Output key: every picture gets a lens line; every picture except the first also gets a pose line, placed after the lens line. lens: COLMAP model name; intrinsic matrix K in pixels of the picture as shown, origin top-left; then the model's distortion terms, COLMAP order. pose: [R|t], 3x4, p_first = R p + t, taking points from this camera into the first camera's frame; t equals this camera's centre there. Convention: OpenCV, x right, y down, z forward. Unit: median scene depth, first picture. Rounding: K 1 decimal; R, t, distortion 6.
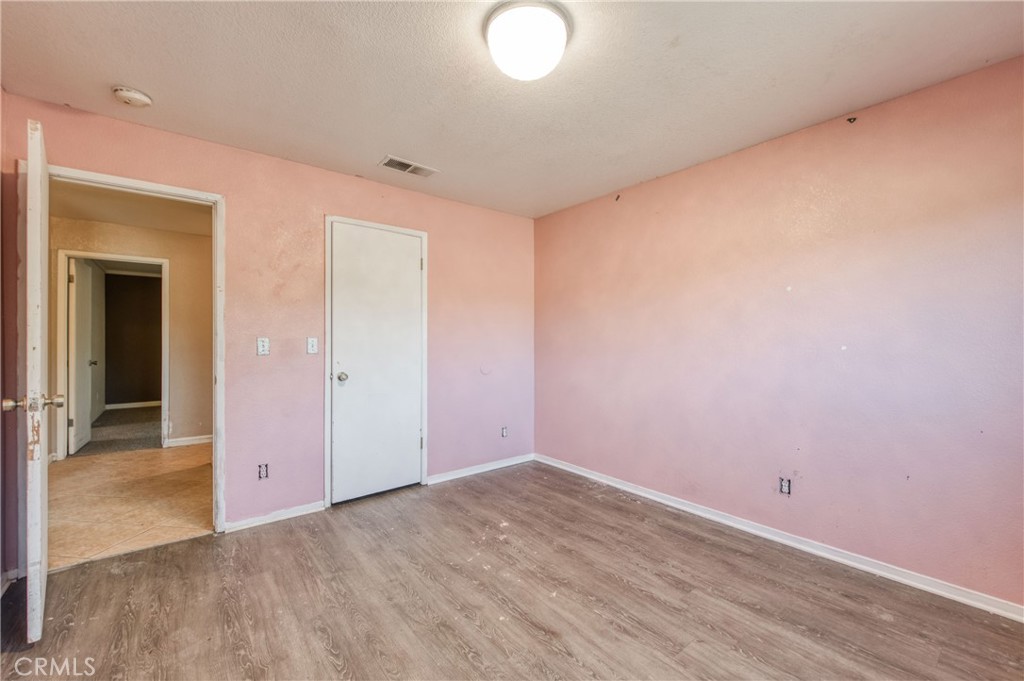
lens RADIAL K [[414.0, 0, 512.0], [0, 414.0, 340.5], [0, 0, 1]] dist [0.000674, -0.000022]
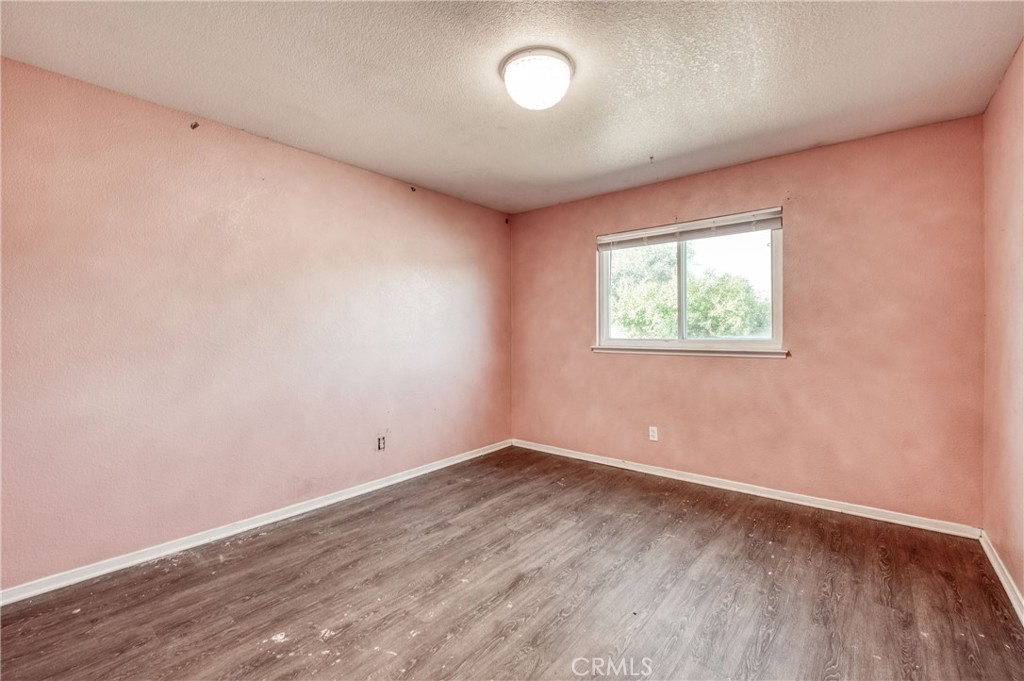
lens RADIAL K [[430.1, 0, 516.8], [0, 430.1, 338.9], [0, 0, 1]] dist [-0.017127, -0.000077]
pose [[-0.198152, -0.017736, 0.980011, -0.776613], [0.004820, 0.999807, 0.019069, -0.002142], [-0.980159, 0.008502, -0.198028, 0.883036]]
